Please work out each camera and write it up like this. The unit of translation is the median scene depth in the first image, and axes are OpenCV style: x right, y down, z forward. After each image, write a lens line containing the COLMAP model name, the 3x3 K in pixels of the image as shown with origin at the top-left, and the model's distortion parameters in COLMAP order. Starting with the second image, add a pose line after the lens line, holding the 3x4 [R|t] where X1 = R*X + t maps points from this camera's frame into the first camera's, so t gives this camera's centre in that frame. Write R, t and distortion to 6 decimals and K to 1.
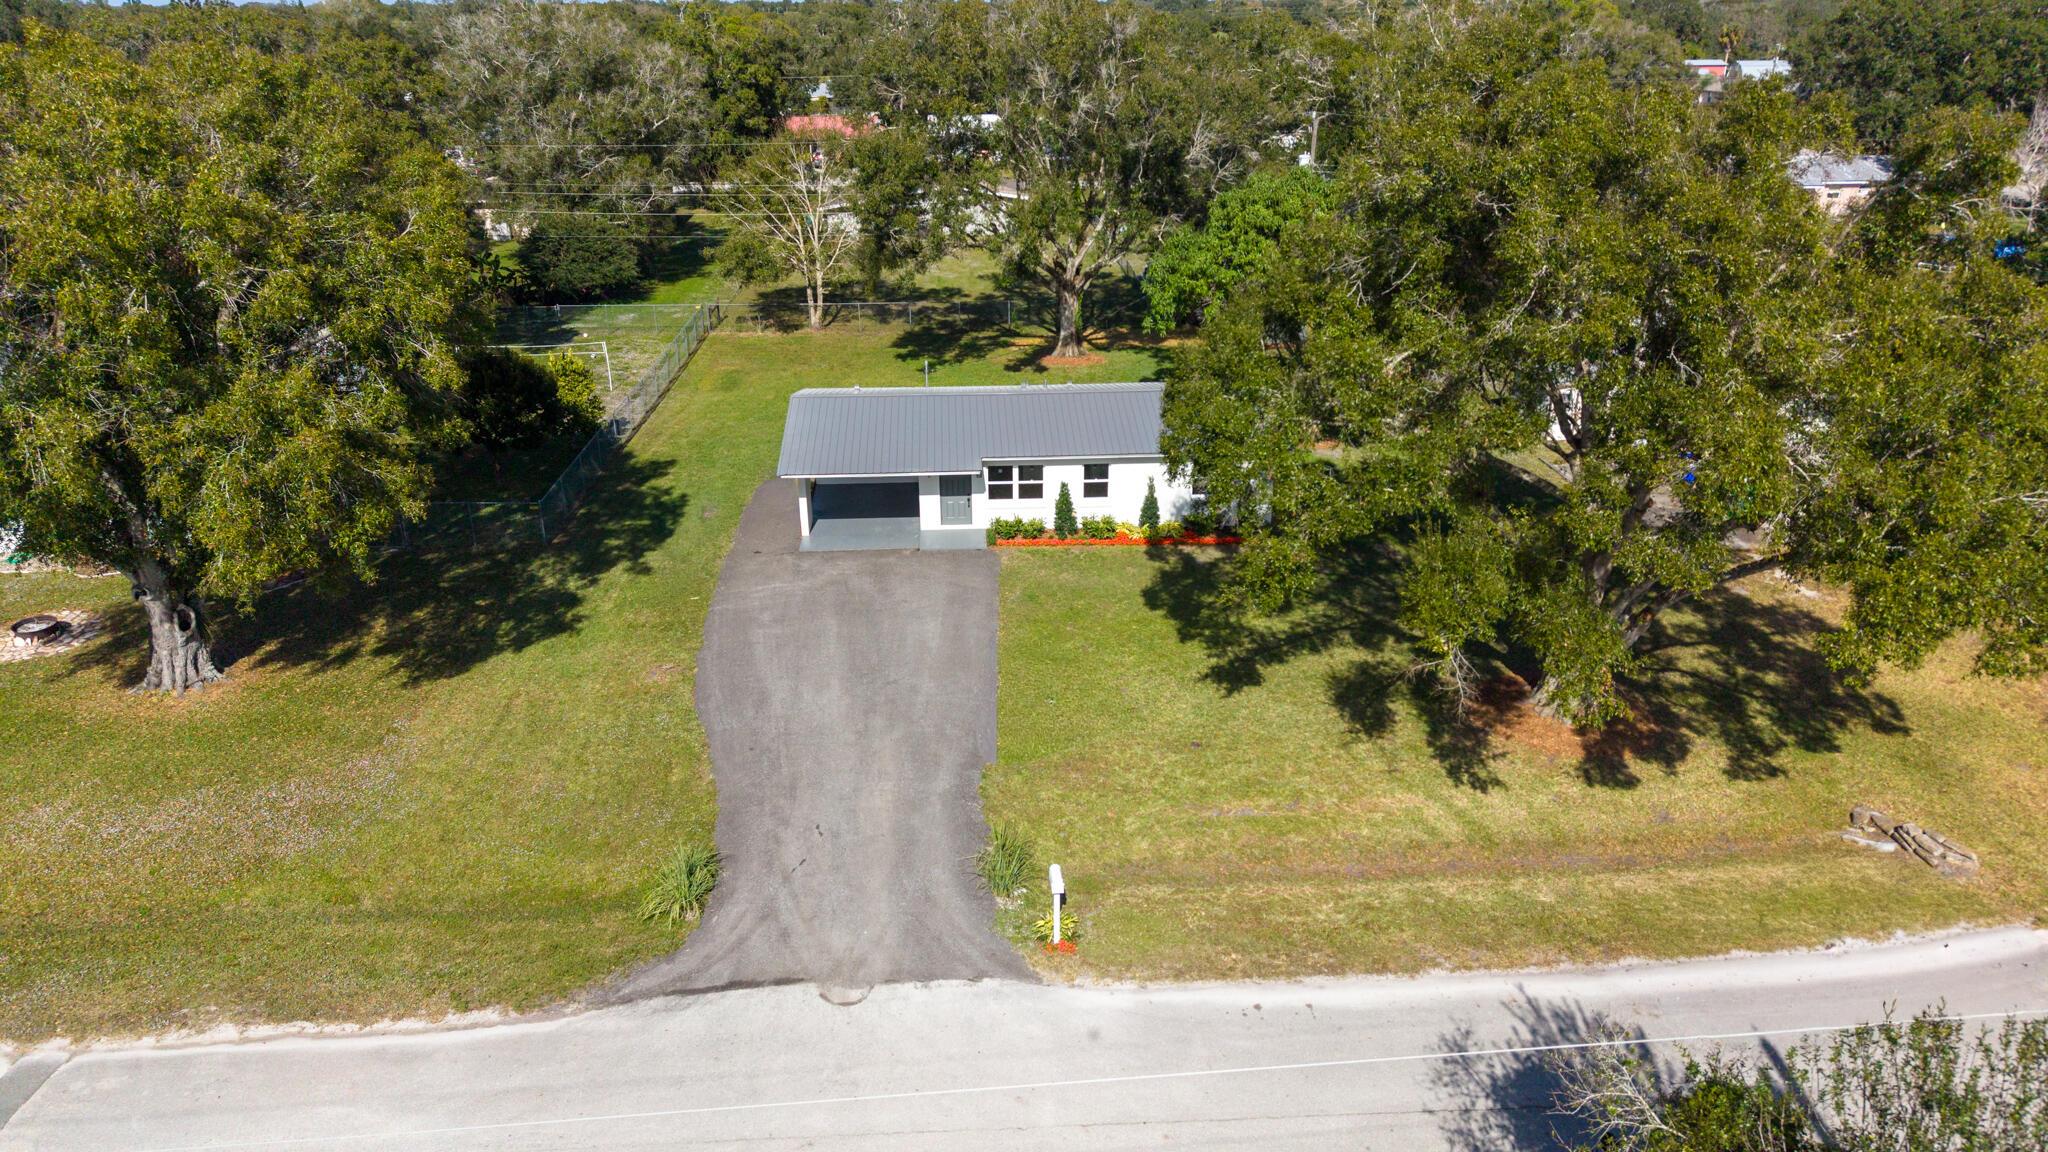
lens RADIAL K [[1464.8, 0, 1019.6], [0, 1464.8, 571.1], [0, 0, 1]] dist [0.032910, -0.036663]
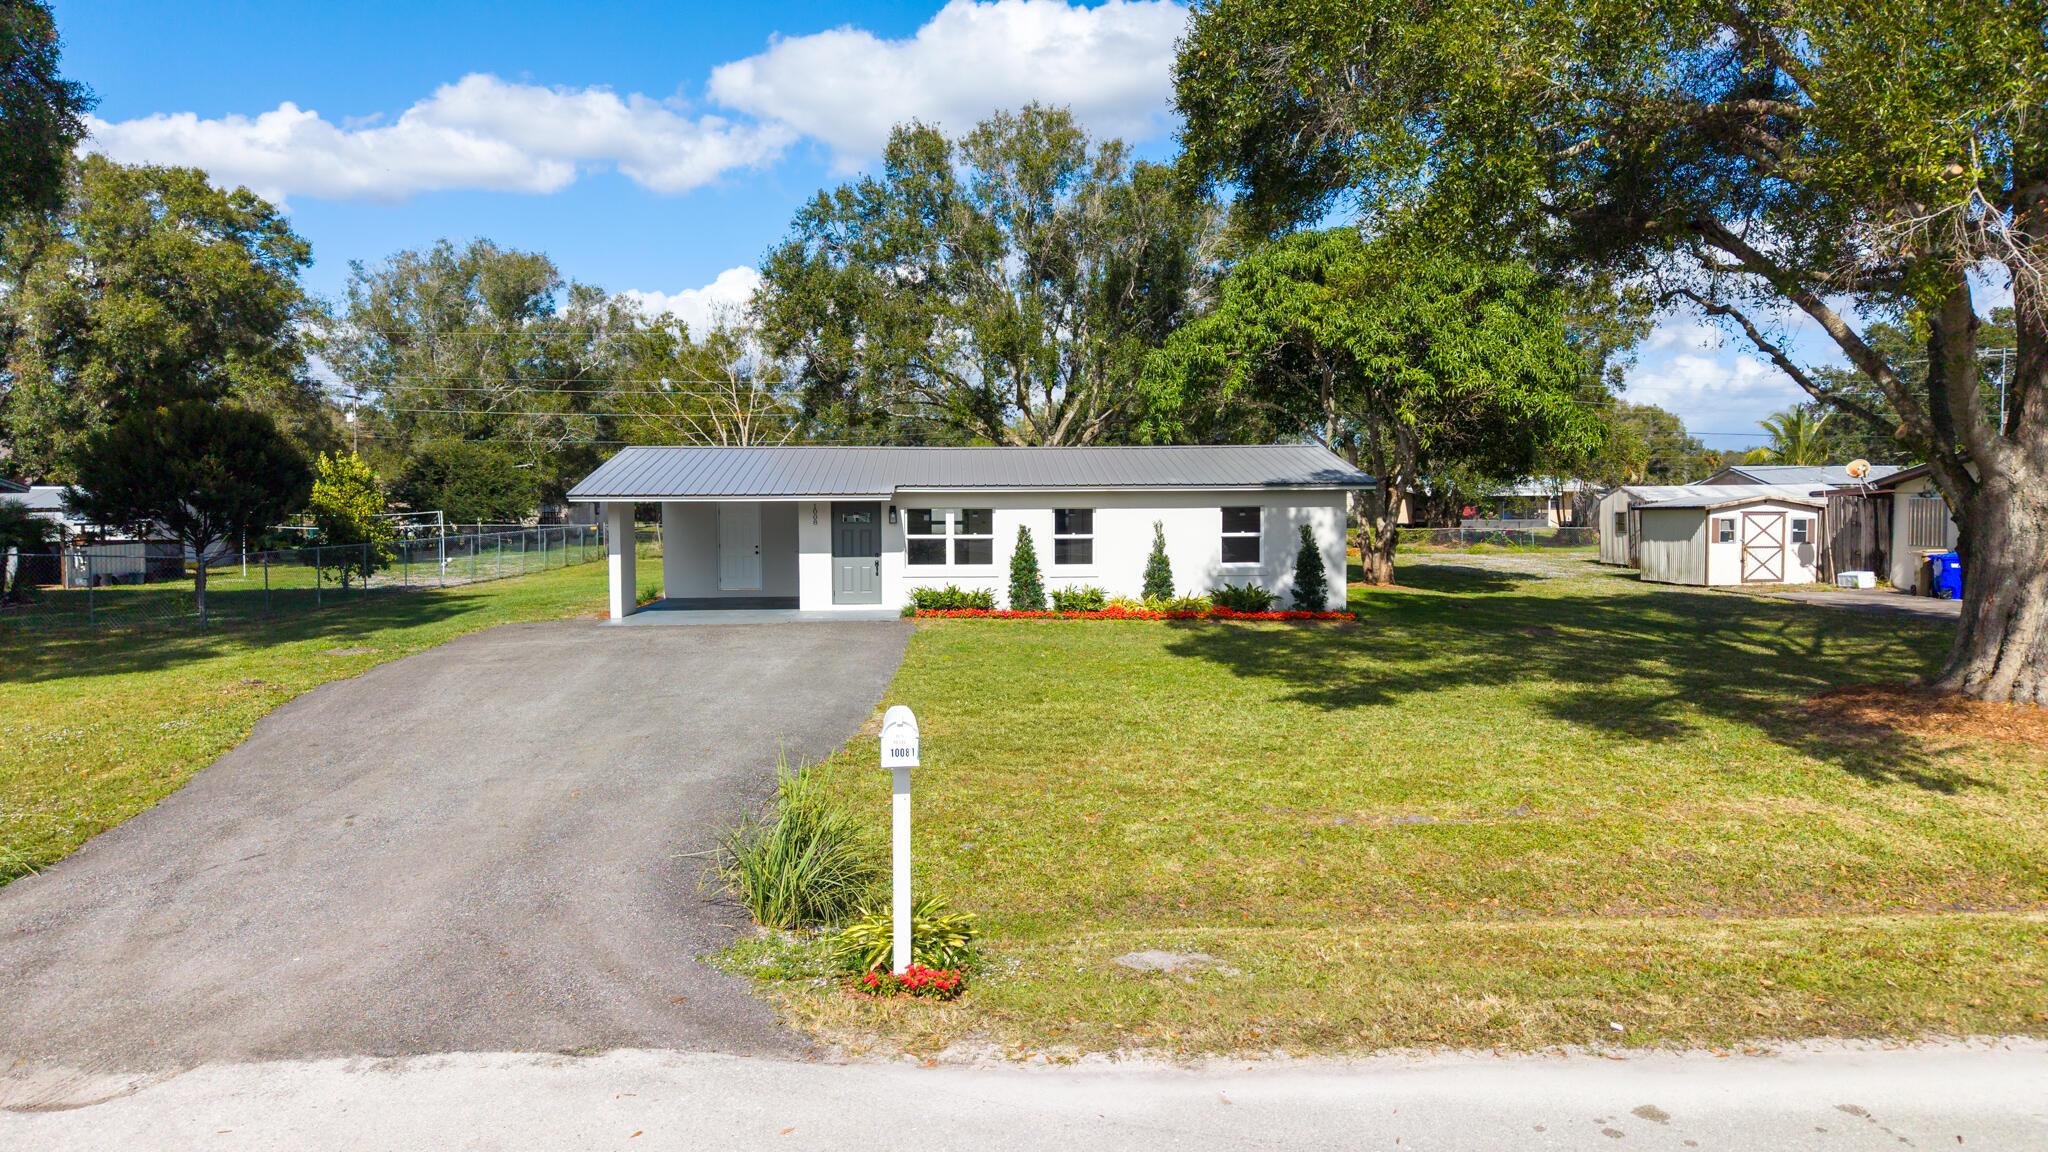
lens RADIAL K [[1464.8, 0, 1029.9], [0, 1464.8, 509.8], [0, 0, 1]] dist [0.032910, -0.036663]
pose [[0.999953, 0.006339, 0.007320, 0.028105], [-0.003425, 0.938618, -0.344941, 0.153264], [-0.009057, 0.344900, 0.938596, 0.388779]]
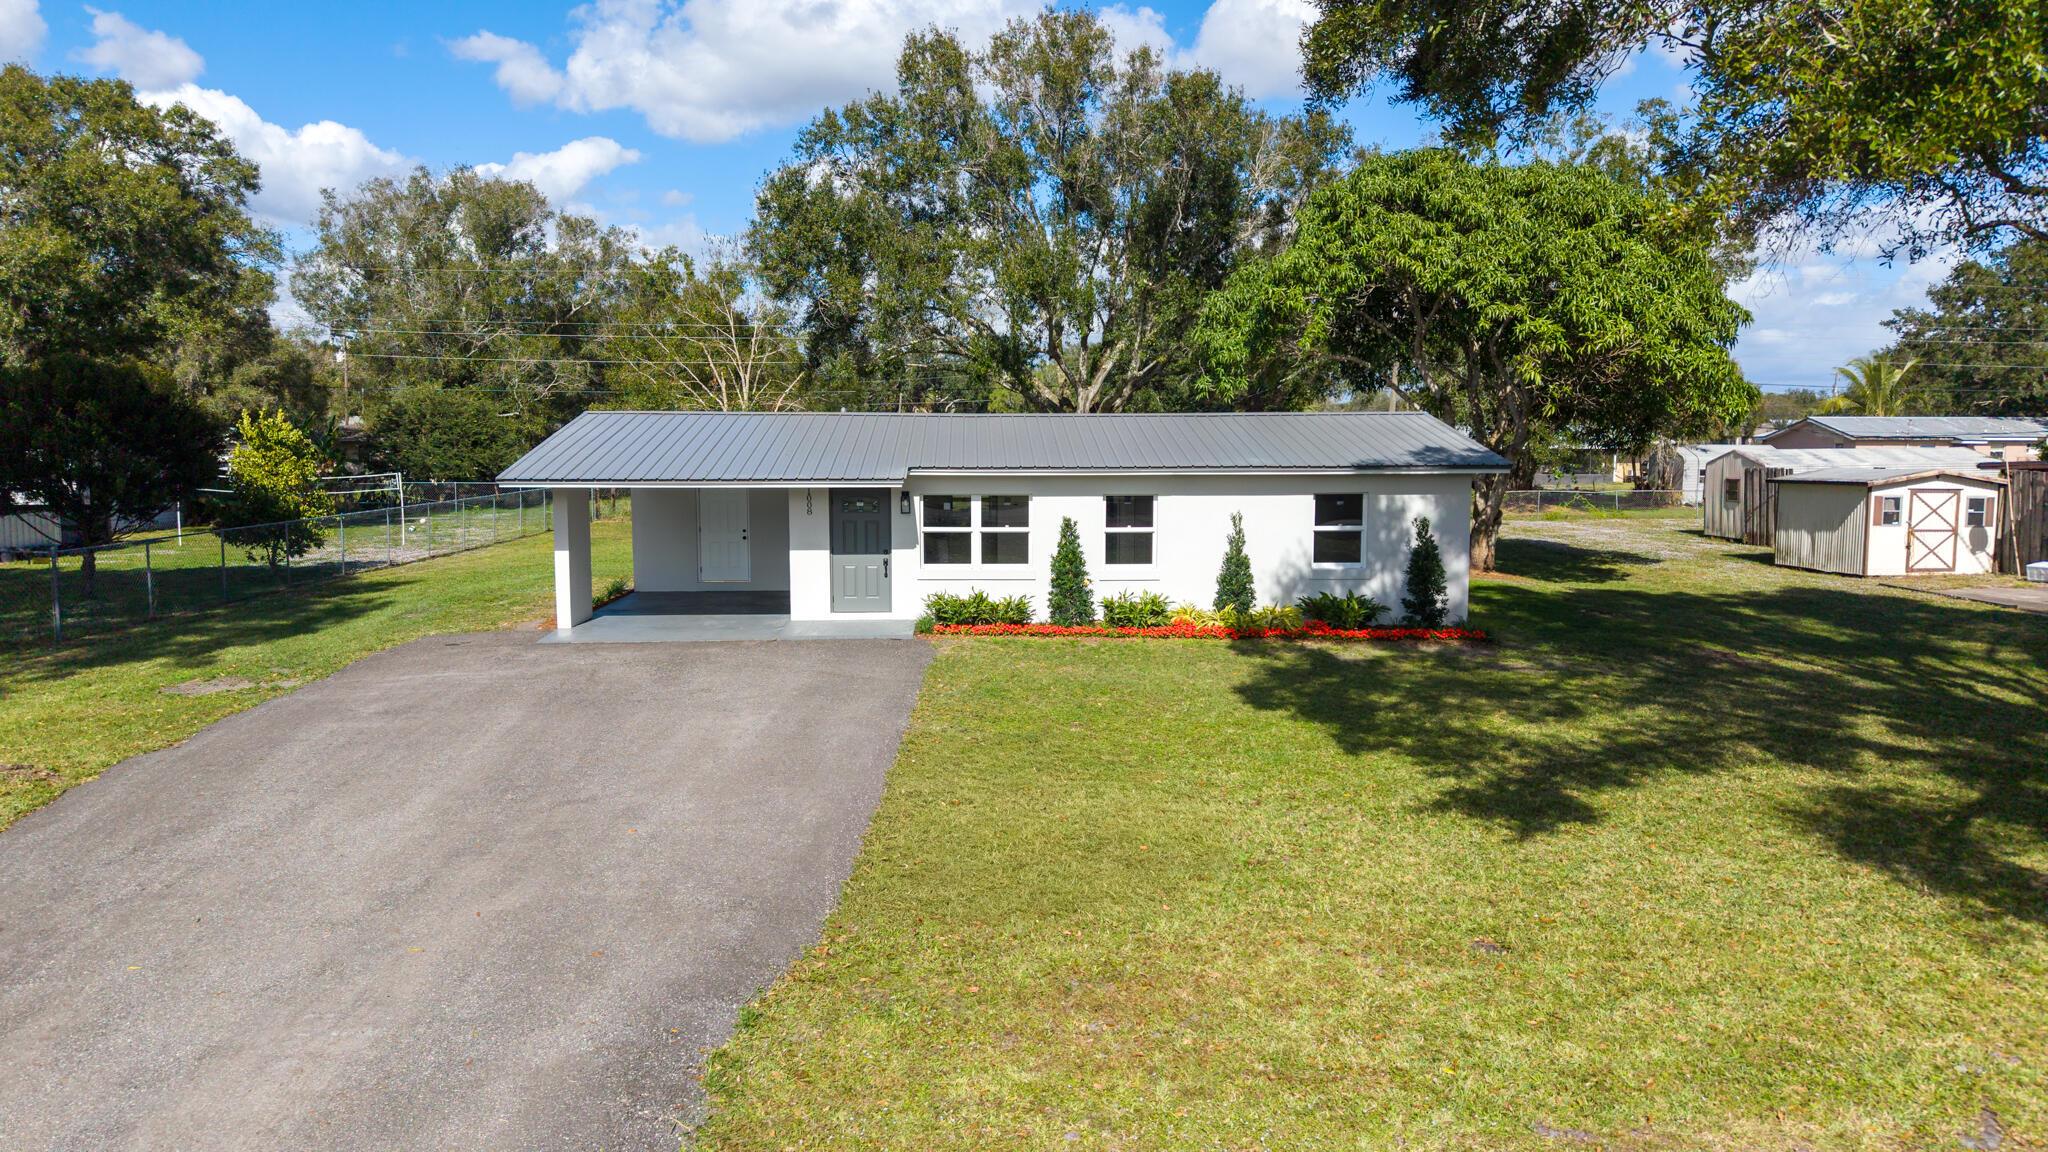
lens RADIAL K [[1464.8, 0, 1028.7], [0, 1464.8, 531.4], [0, 0, 1]] dist [0.032910, -0.036663]
pose [[0.999922, 0.011311, -0.005231, 0.019045], [-0.012343, 0.956749, -0.290653, 0.092657], [0.001717, 0.290695, 0.956814, 0.502744]]
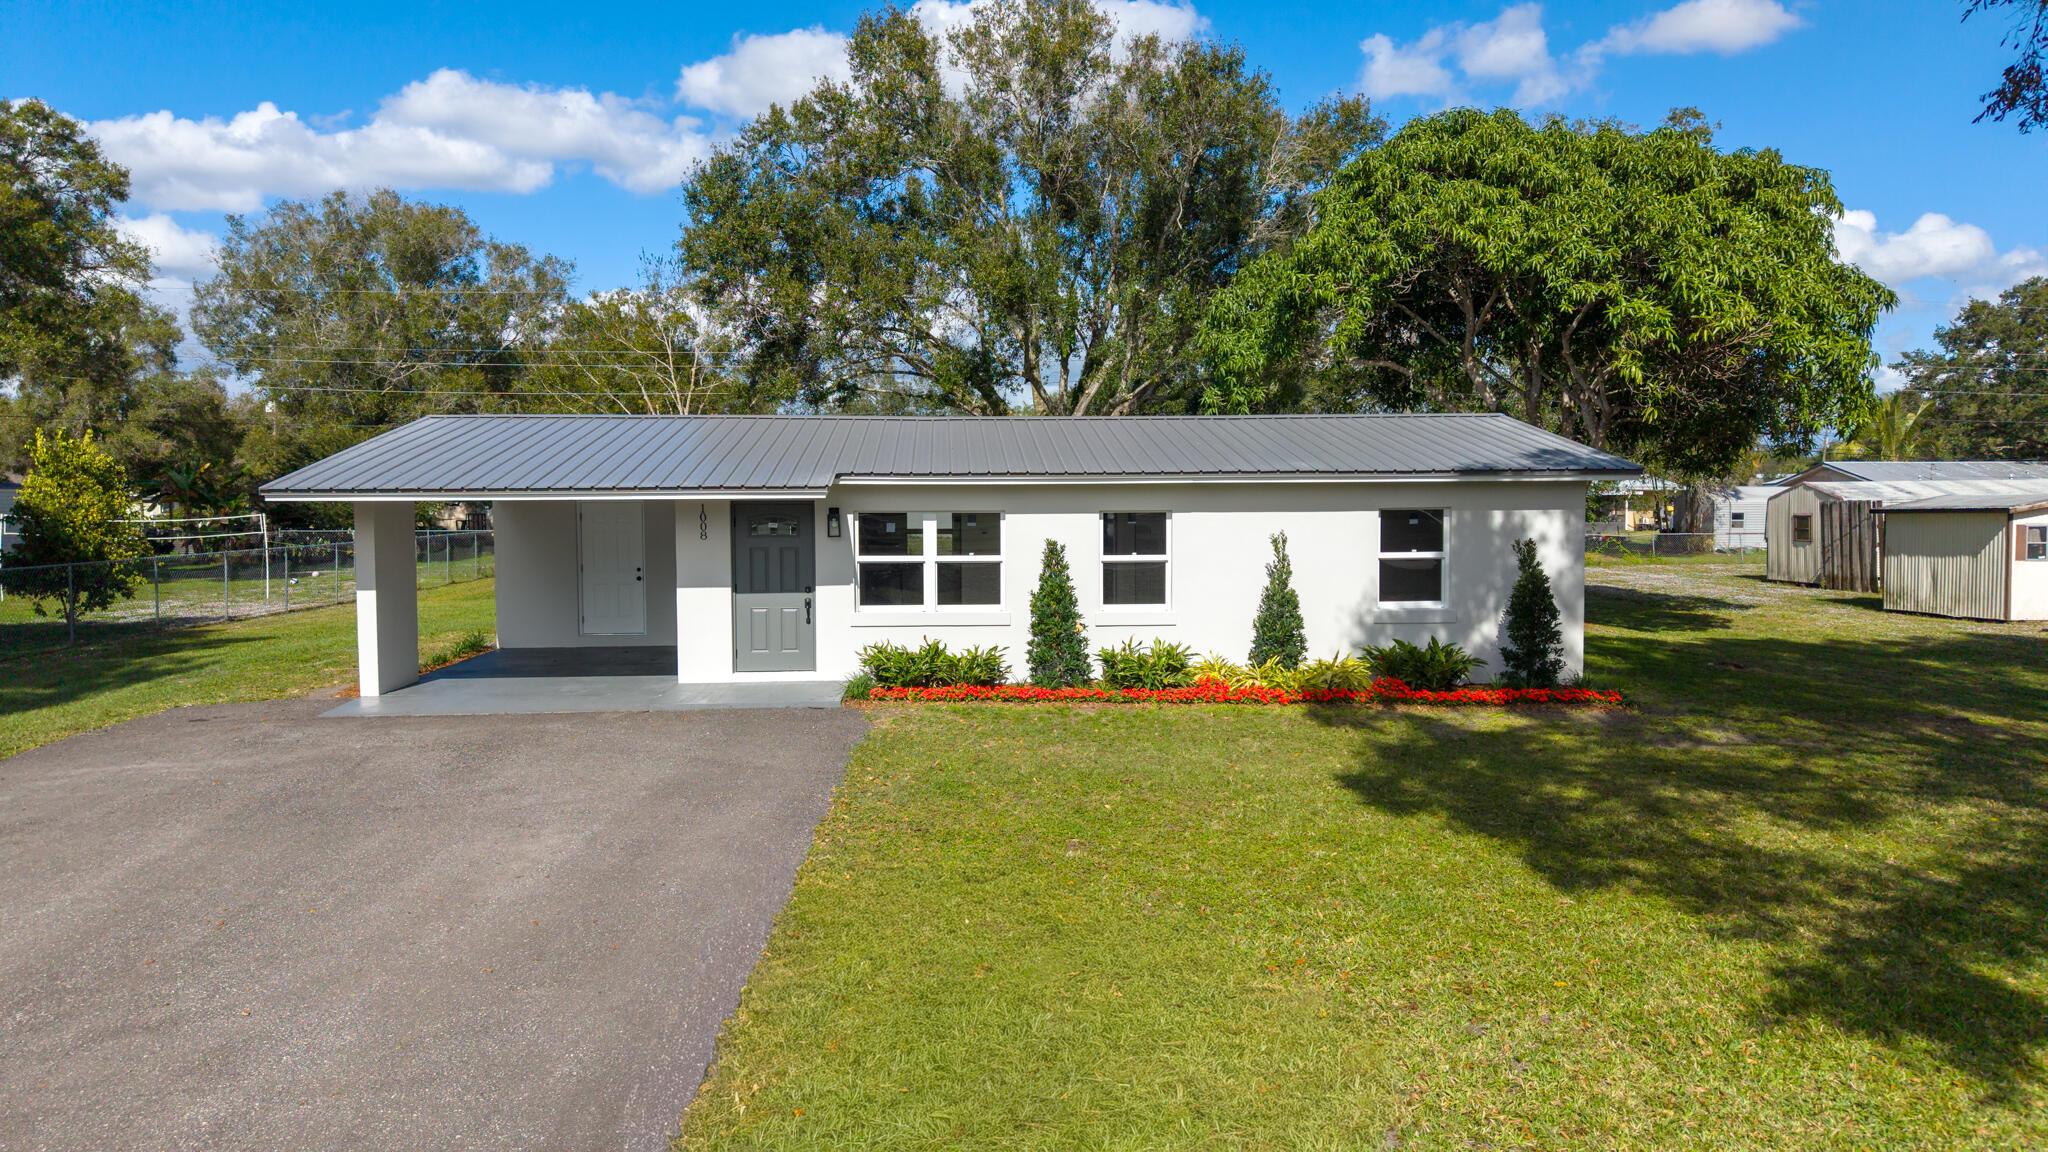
lens RADIAL K [[1464.8, 0, 1038.5], [0, 1464.8, 521.4], [0, 0, 1]] dist [0.032910, -0.036663]
pose [[0.999819, 0.006422, 0.017909, 0.019376], [-0.000002, 0.941351, -0.337429, 0.062271], [-0.019026, 0.337368, 0.941181, 0.632947]]
